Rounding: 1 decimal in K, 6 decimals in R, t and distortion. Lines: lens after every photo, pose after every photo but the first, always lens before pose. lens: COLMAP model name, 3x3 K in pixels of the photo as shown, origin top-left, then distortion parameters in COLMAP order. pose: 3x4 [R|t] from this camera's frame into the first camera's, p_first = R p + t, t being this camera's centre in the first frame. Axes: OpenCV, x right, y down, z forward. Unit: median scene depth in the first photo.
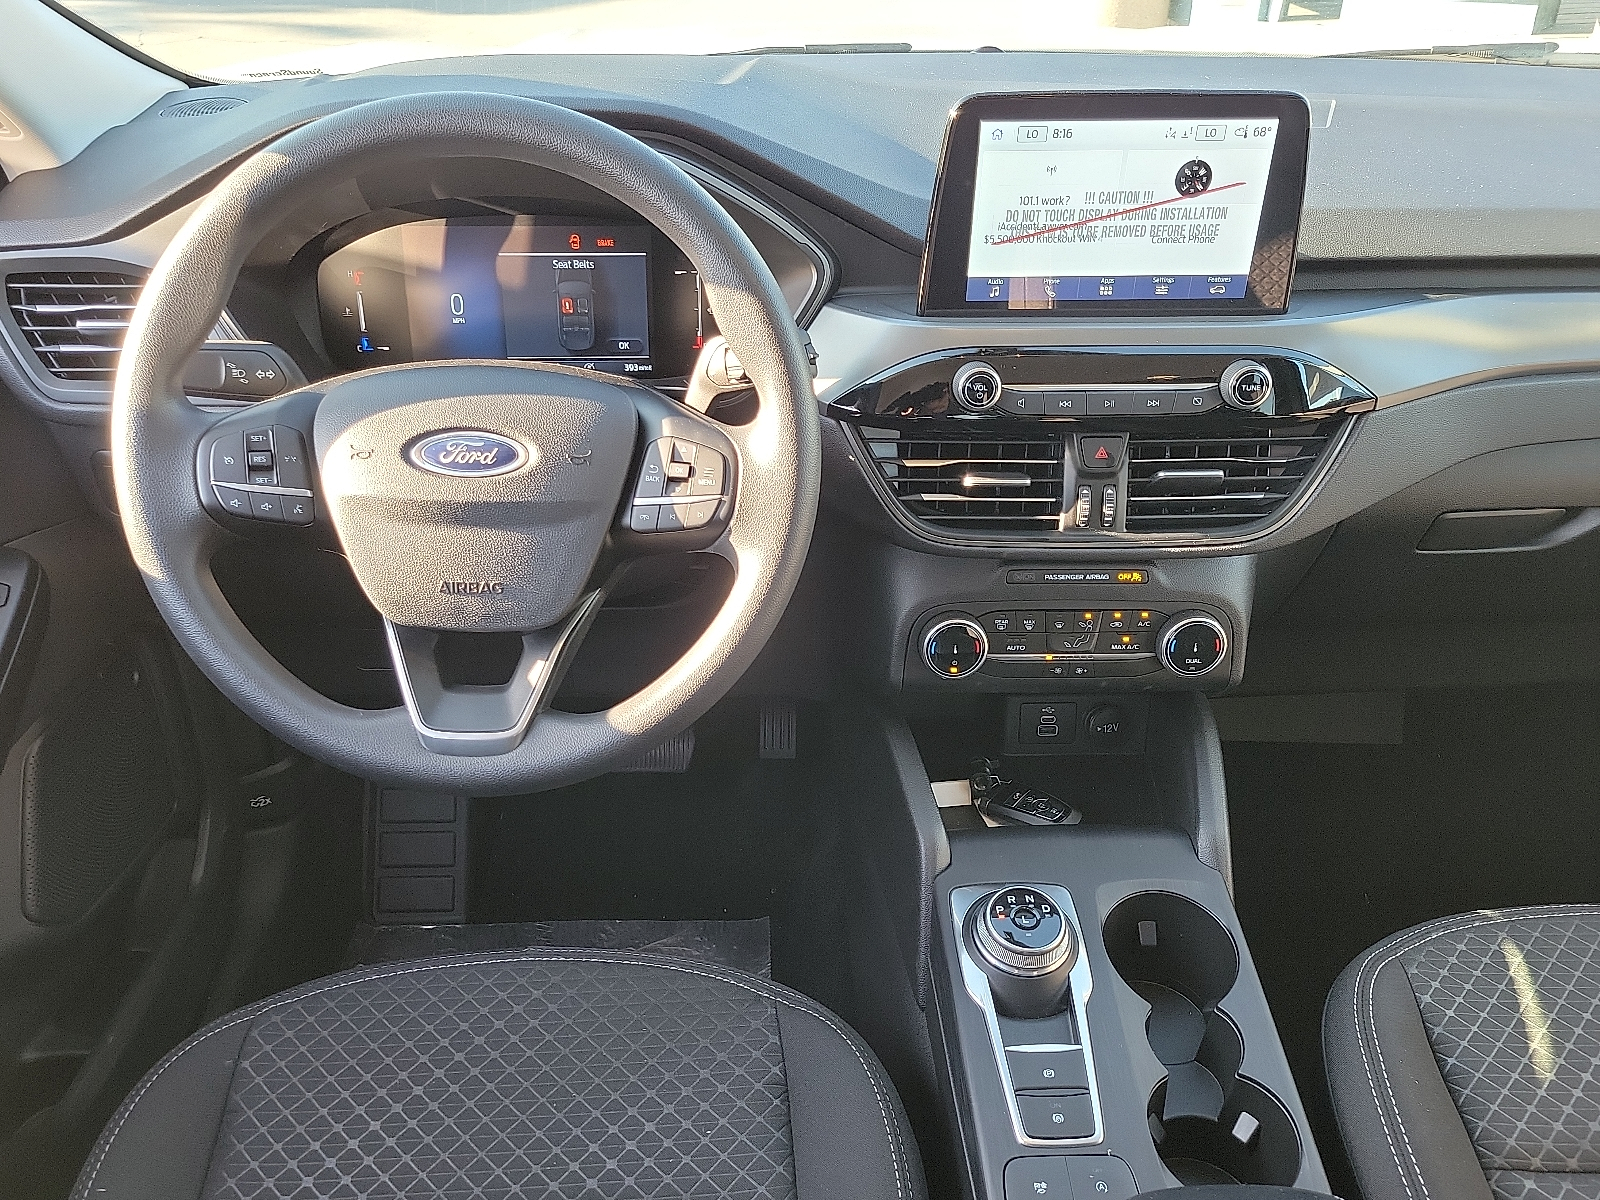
lens RADIAL K [[1312.8, 0, 771.8], [0, 1312.8, 589.3], [0, 0, 1]] dist [0.020847, -0.019879]
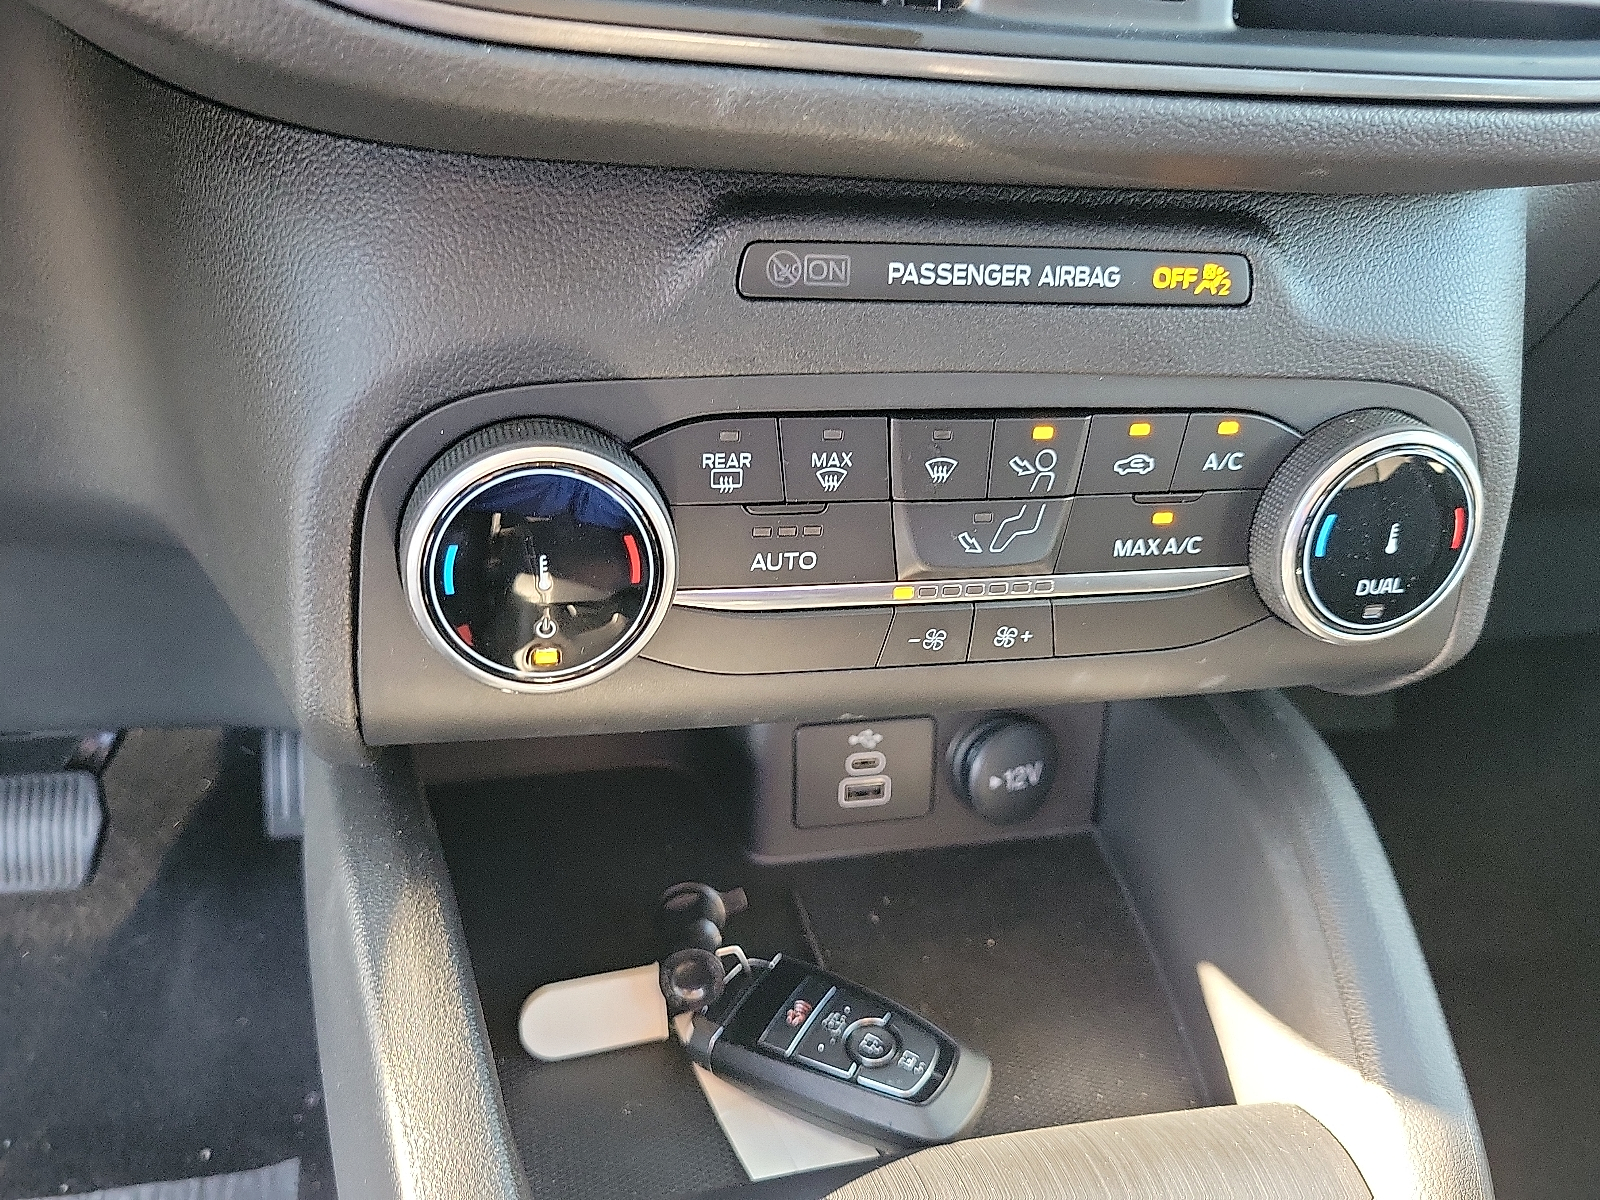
lens RADIAL K [[1312.8, 0, 788.5], [0, 1312.8, 615.9], [0, 0, 1]] dist [0.020847, -0.019879]
pose [[0.980590, -0.041101, 0.191711, 0.136635], [0.031790, 0.998172, 0.051395, 0.042325], [-0.193473, -0.044303, 0.980105, 0.744980]]
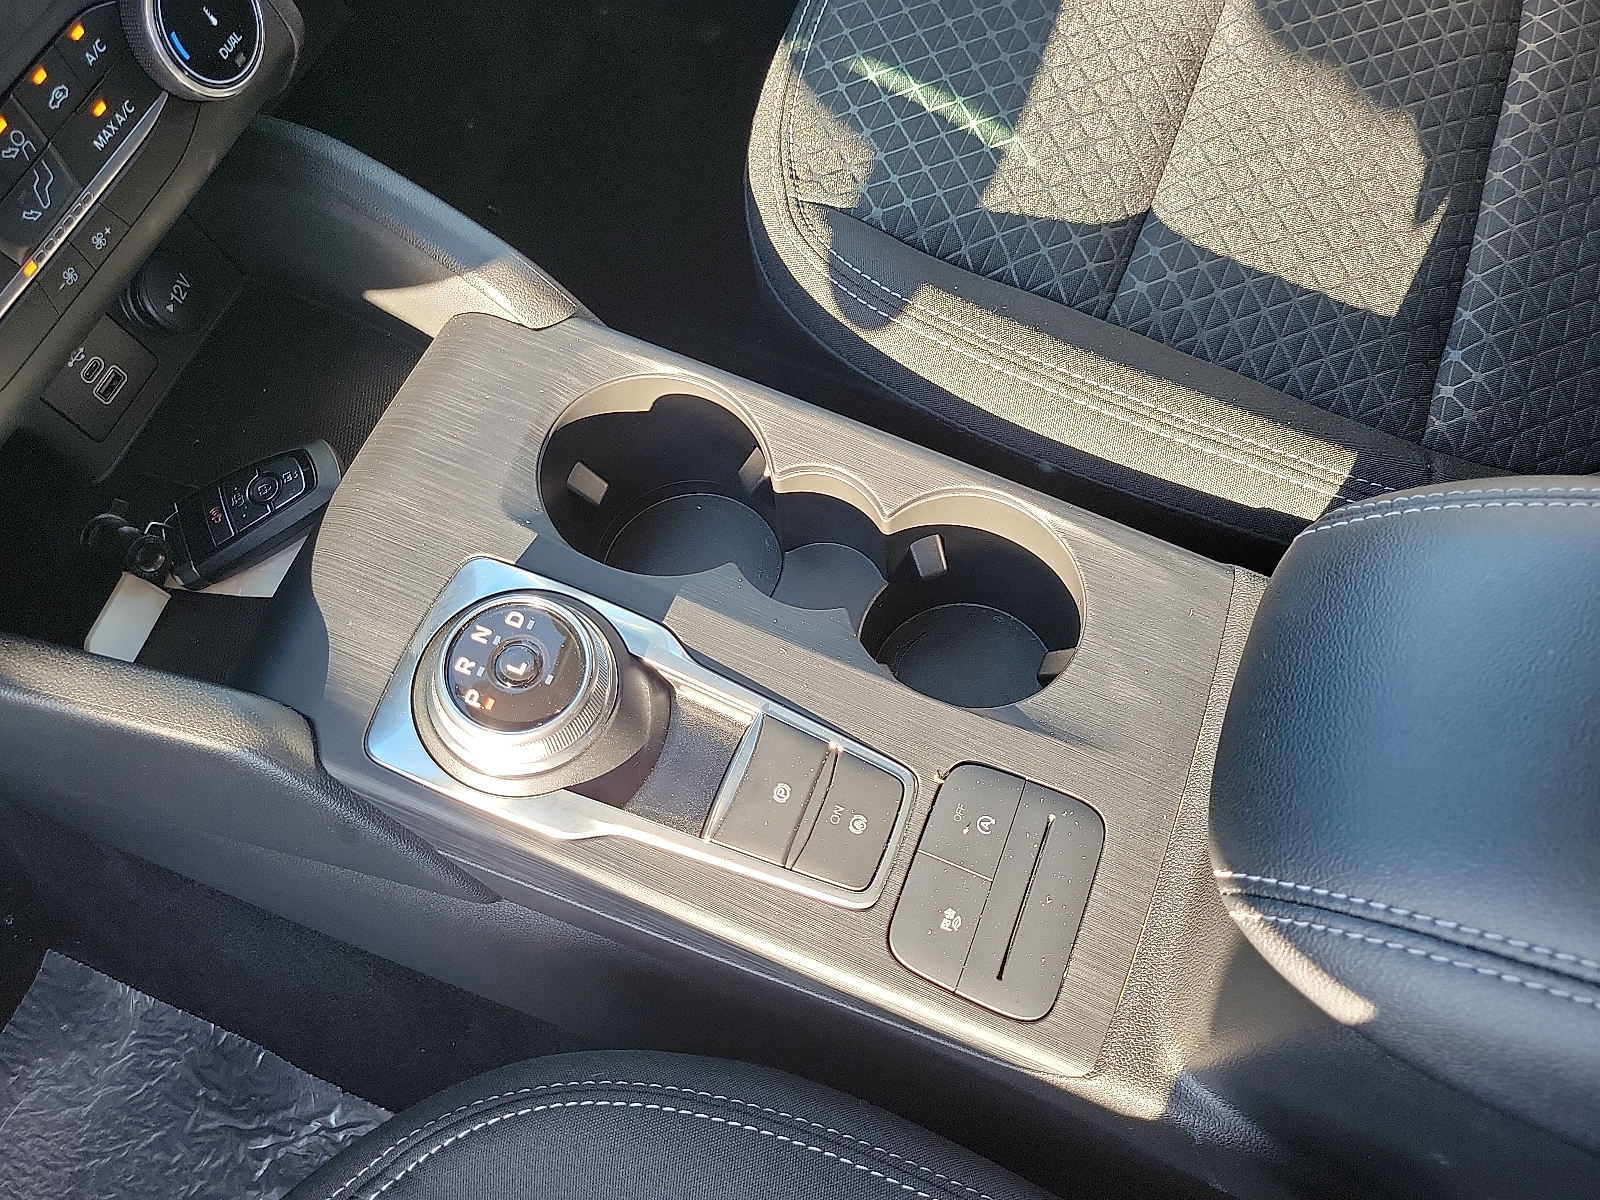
lens RADIAL K [[1312.8, 0, 789.8], [0, 1312.8, 624.6], [0, 0, 1]] dist [0.020847, -0.019879]
pose [[0.405464, -0.839249, 0.362299, 0.061640], [0.572024, 0.542096, 0.615565, -0.007812], [-0.713013, -0.042346, 0.699871, 0.531085]]
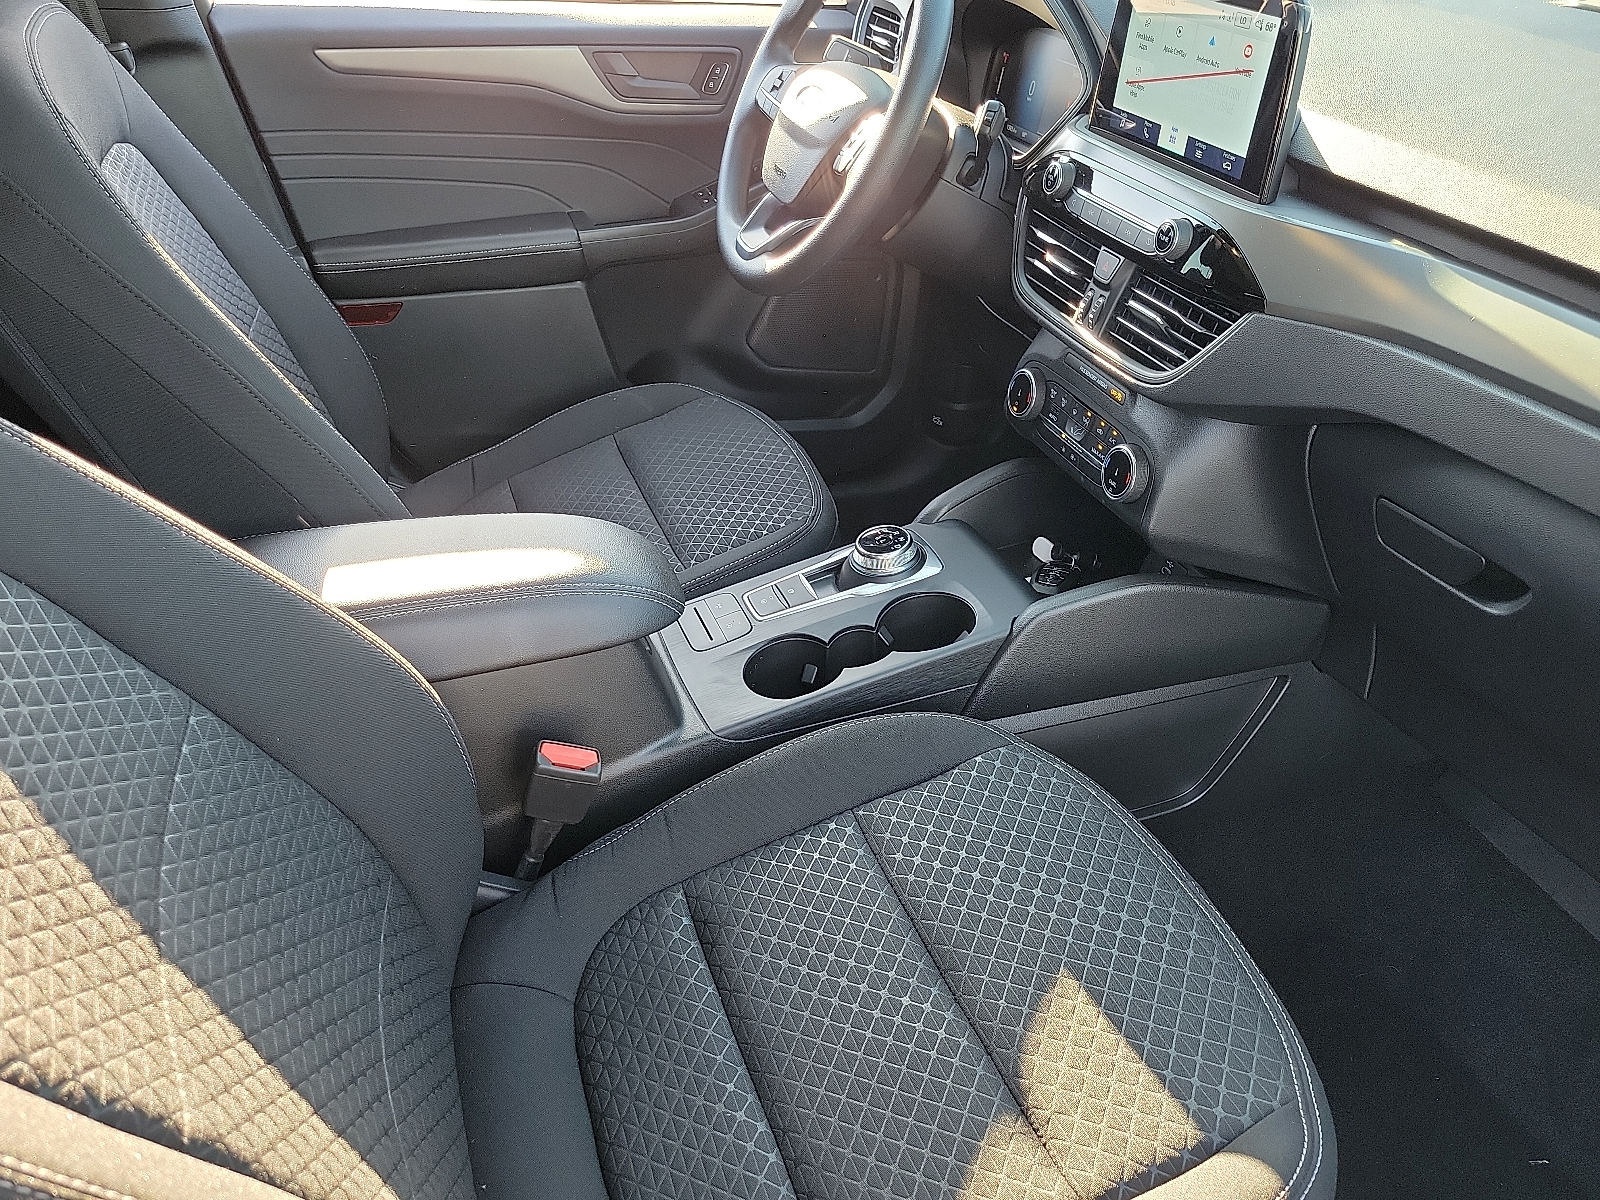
lens RADIAL K [[1312.8, 0, 800.7], [0, 1312.8, 600.3], [0, 0, 1]] dist [0.020847, -0.019879]
pose [[0.331736, 0.510843, -0.793089, 1.215558], [-0.520358, 0.800322, 0.297845, -0.065768], [0.786879, 0.313885, 0.531317, 0.192142]]
